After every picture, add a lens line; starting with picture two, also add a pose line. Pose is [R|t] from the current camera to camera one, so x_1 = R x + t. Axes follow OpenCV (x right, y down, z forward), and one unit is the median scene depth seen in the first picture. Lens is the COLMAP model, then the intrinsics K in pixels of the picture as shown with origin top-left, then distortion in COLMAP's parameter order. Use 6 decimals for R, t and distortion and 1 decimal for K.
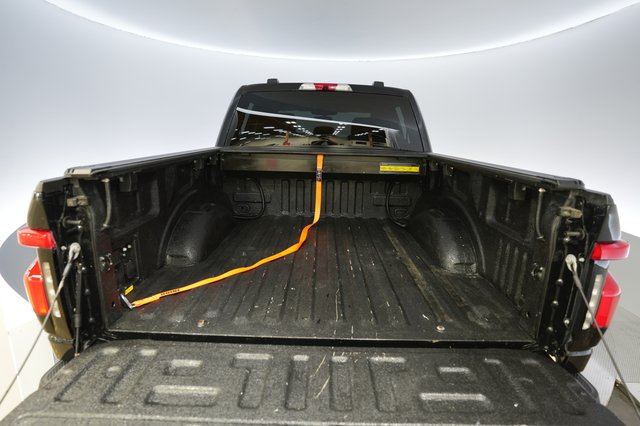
lens RADIAL K [[350.8, 0, 319.5], [0, 350.8, 214.2], [0, 0, 1]] dist [0.000907, -0.000017]
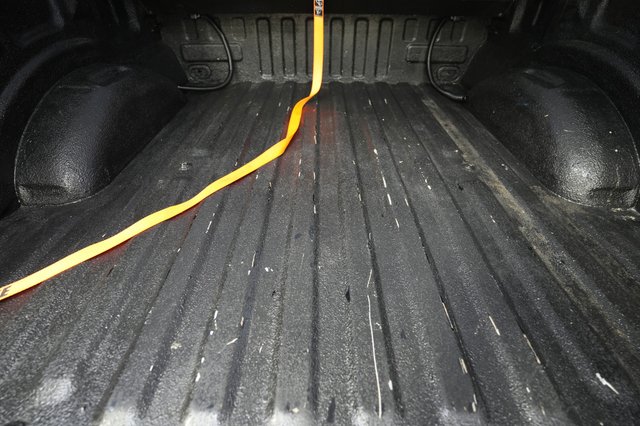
lens RADIAL K [[316.2, 0, 318.2], [0, 316.2, 213.6], [0, 0, 1]] dist [-0.049203, 0.004198]
pose [[0.999783, -0.019222, -0.008029, -0.005623], [0.020822, 0.910766, 0.412399, -0.013935], [-0.000615, -0.412476, 0.910968, 0.497199]]
